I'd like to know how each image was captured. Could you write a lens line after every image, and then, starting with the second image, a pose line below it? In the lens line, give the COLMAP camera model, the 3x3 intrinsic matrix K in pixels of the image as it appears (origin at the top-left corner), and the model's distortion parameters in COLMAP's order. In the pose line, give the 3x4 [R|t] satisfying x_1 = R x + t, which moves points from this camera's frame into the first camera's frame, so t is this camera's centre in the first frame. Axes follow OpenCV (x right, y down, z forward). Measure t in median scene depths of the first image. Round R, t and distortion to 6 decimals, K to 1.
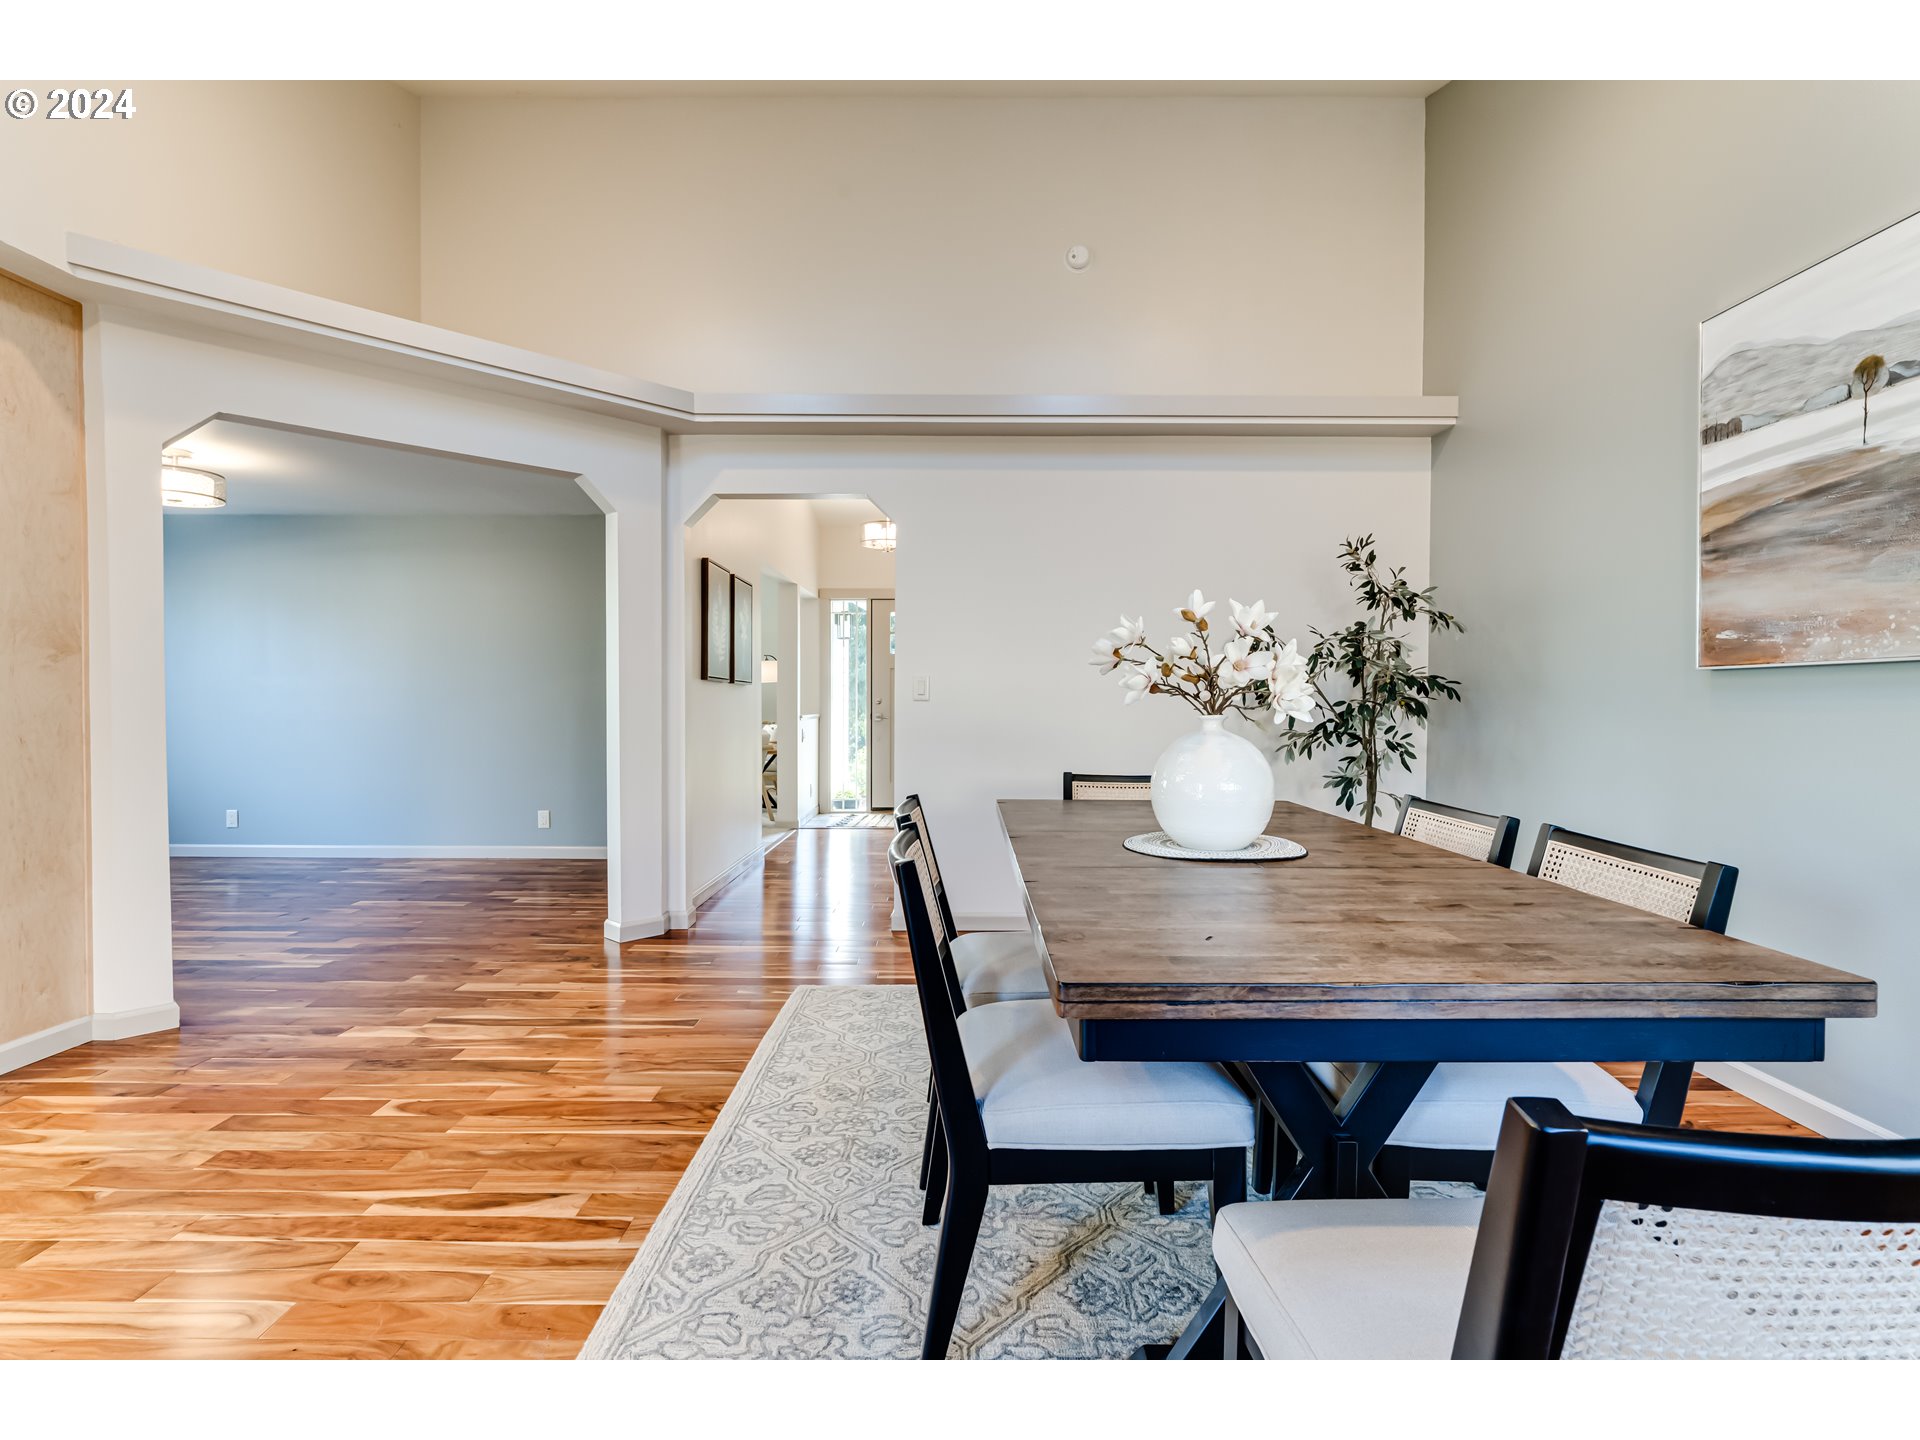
lens RADIAL K [[881.3, 0, 955.5], [0, 881.3, 716.2], [0, 0, 1]] dist [-0.004231, 0.000617]
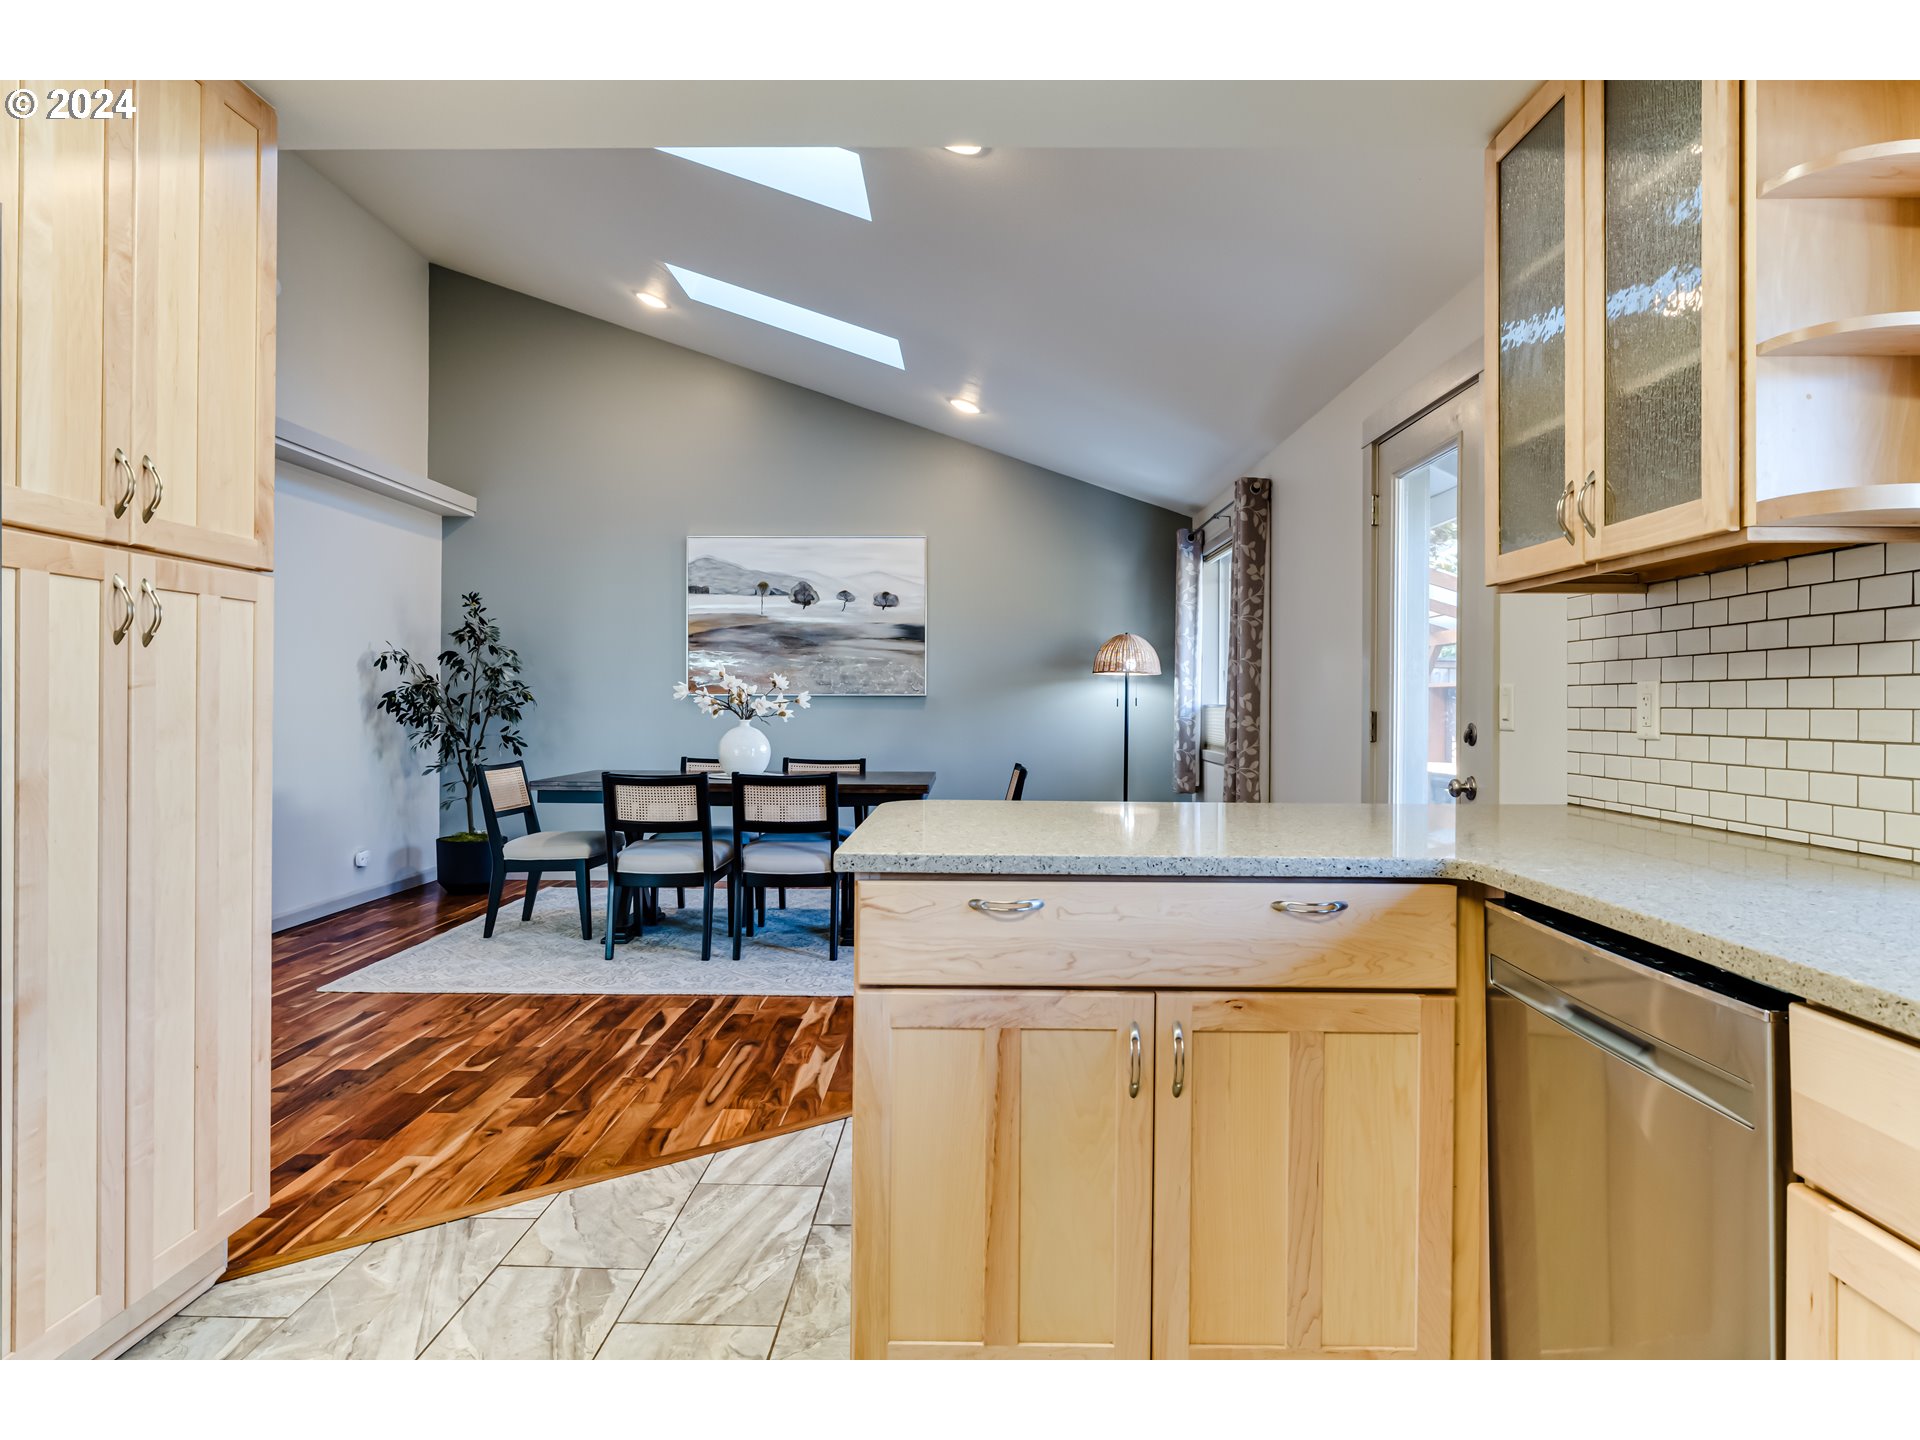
lens RADIAL K [[1133.8, 0, 962.5], [0, 1133.8, 706.0], [0, 0, 1]] dist [-0.014948, 0.004514]
pose [[-0.000656, -0.002103, 0.999998, -2.148584], [0.012096, 0.999925, 0.002110, -0.026743], [-0.999927, 0.012098, -0.000630, 0.351749]]
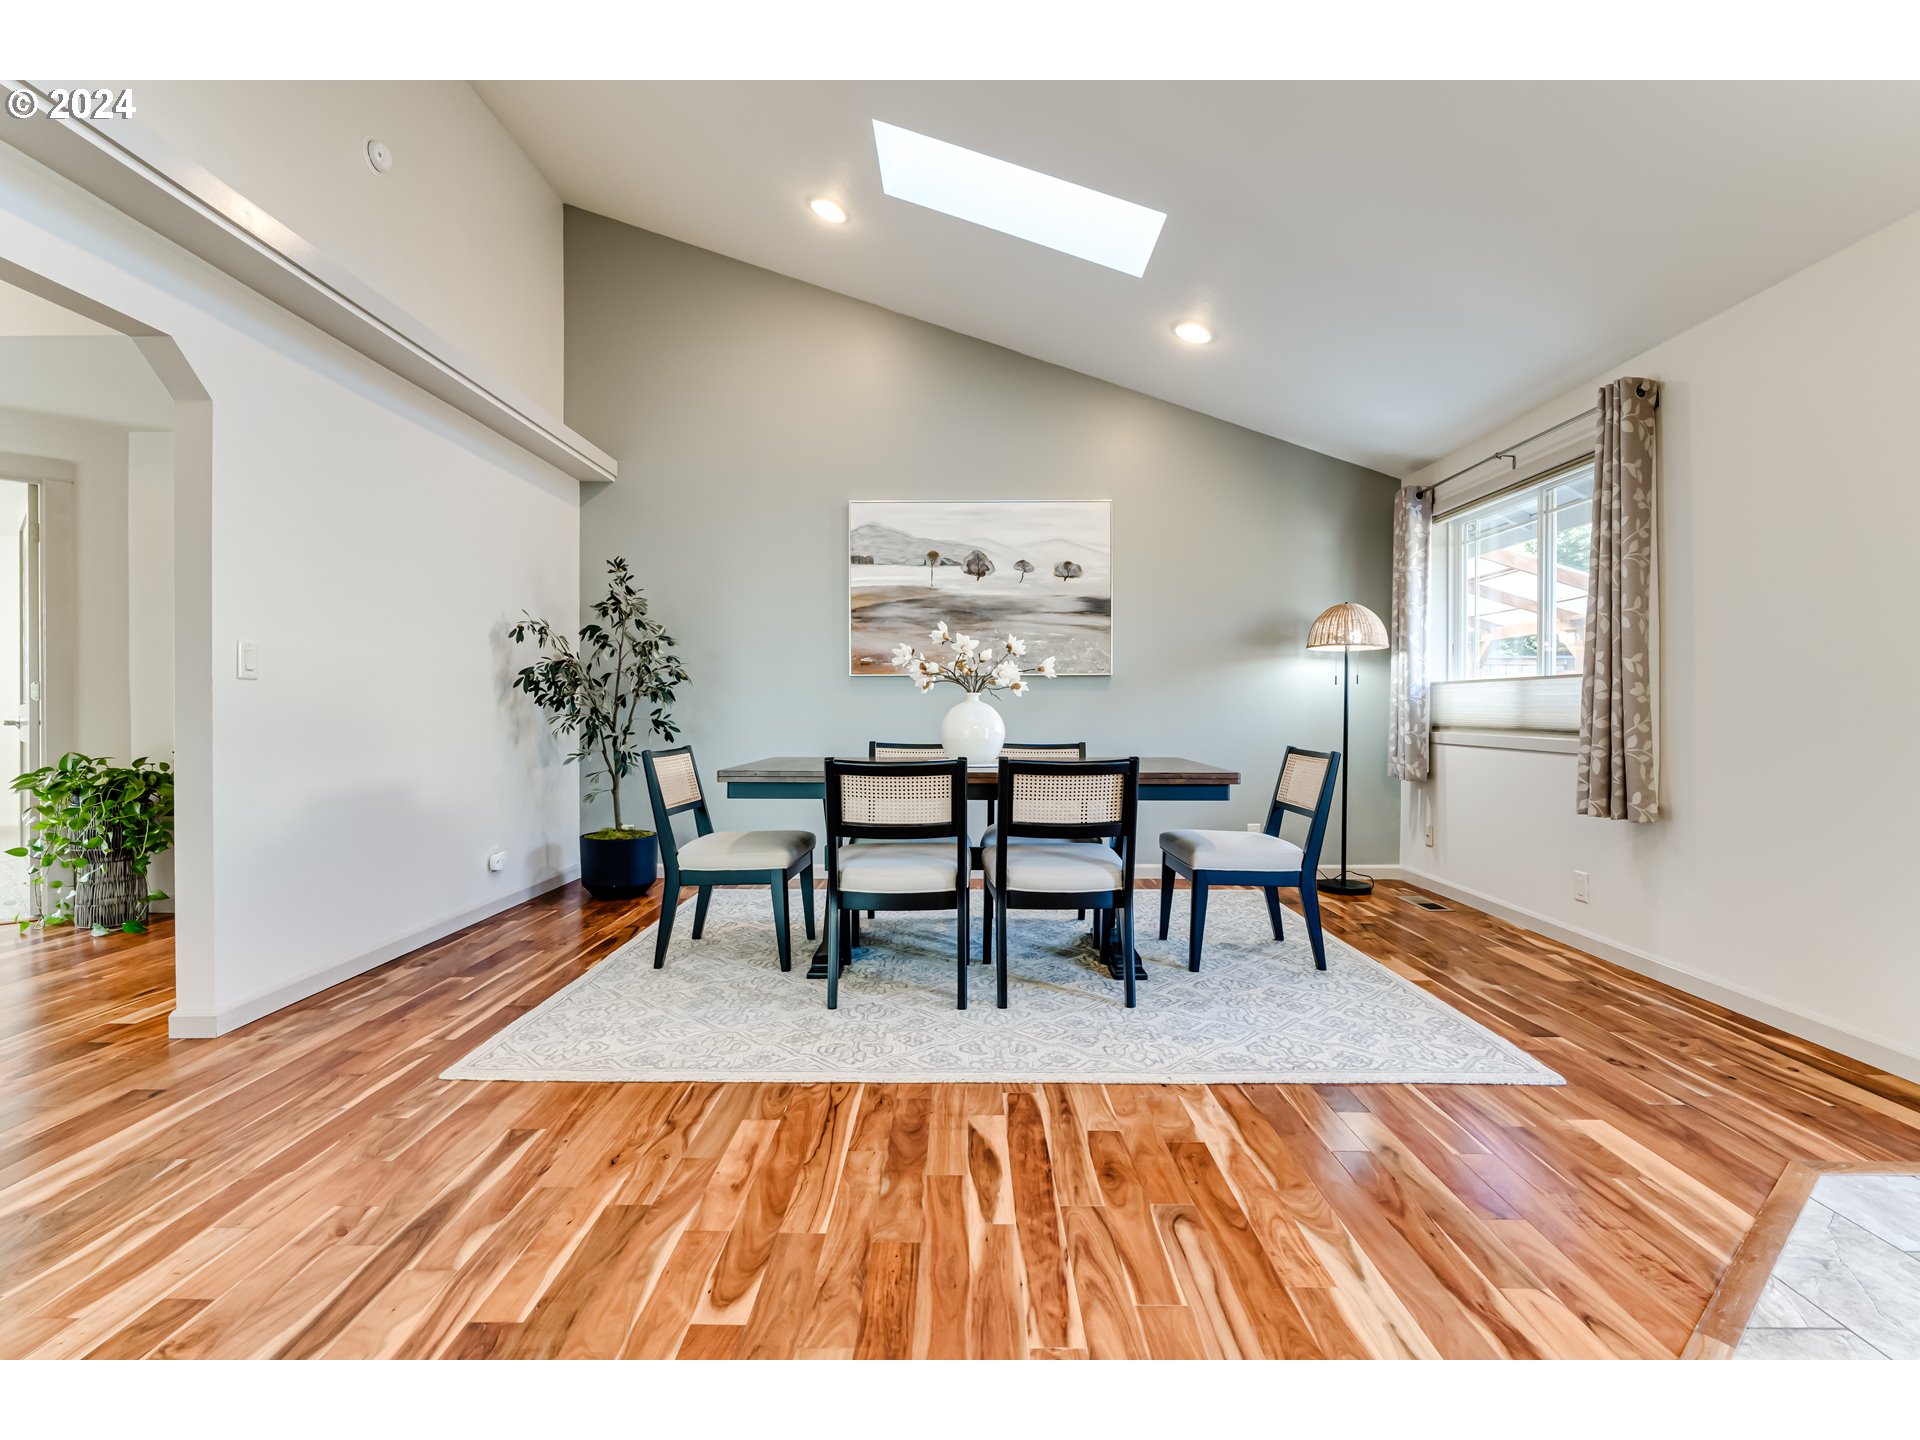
lens RADIAL K [[880.8, 0, 951.8], [0, 880.8, 720.1], [0, 0, 1]] dist [-0.005664, -0.000234]
pose [[0.001942, -0.013015, 0.999913, -1.258899], [0.016381, 0.999782, 0.012981, 0.027395], [-0.999864, 0.016354, 0.002155, 0.841822]]
